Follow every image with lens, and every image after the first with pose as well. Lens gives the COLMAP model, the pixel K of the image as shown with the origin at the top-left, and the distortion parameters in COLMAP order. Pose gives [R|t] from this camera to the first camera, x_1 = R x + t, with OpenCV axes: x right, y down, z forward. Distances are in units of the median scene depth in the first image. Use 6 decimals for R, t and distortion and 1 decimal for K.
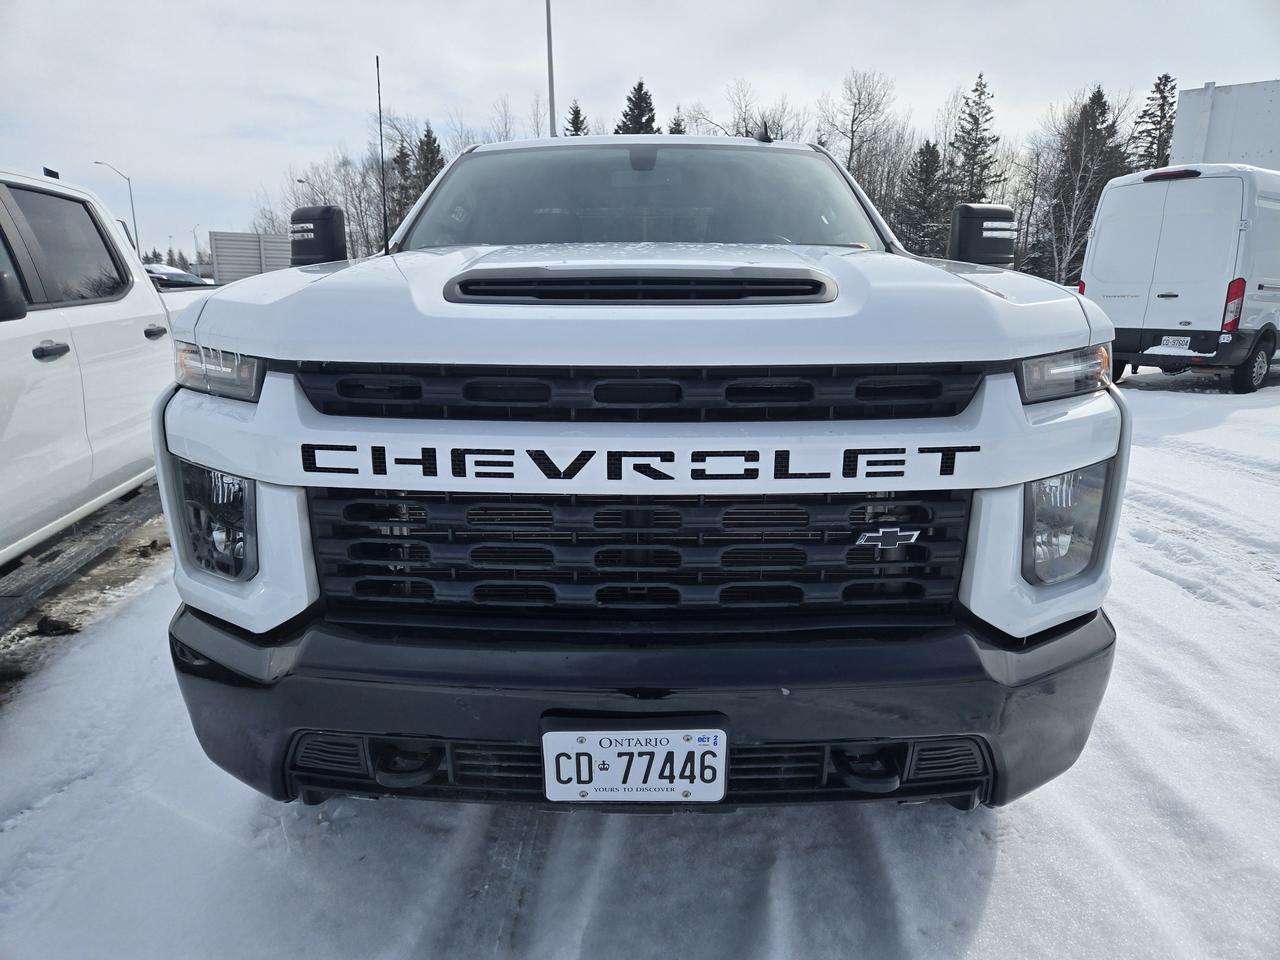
lens RADIAL K [[845.8, 0, 641.4], [0, 845.8, 483.1], [0, 0, 1]] dist [0.040786, -0.013941]
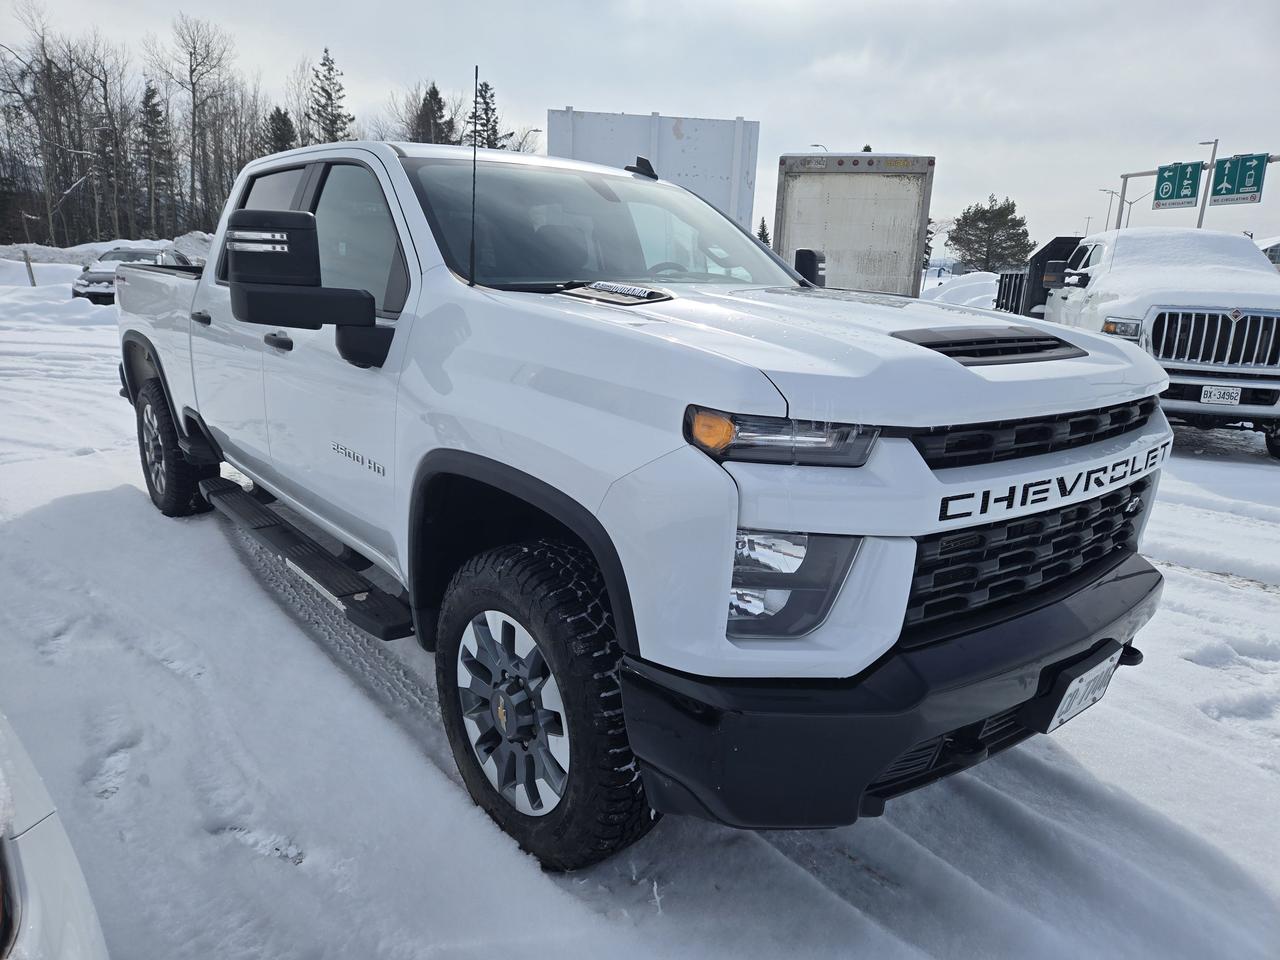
lens RADIAL K [[845.8, 0, 643.1], [0, 845.8, 478.0], [0, 0, 1]] dist [0.040786, -0.013941]
pose [[0.764371, -0.127793, 0.631986, -1.123592], [0.113250, 0.991534, 0.063523, -0.150206], [-0.634753, 0.023017, 0.772372, 0.280627]]
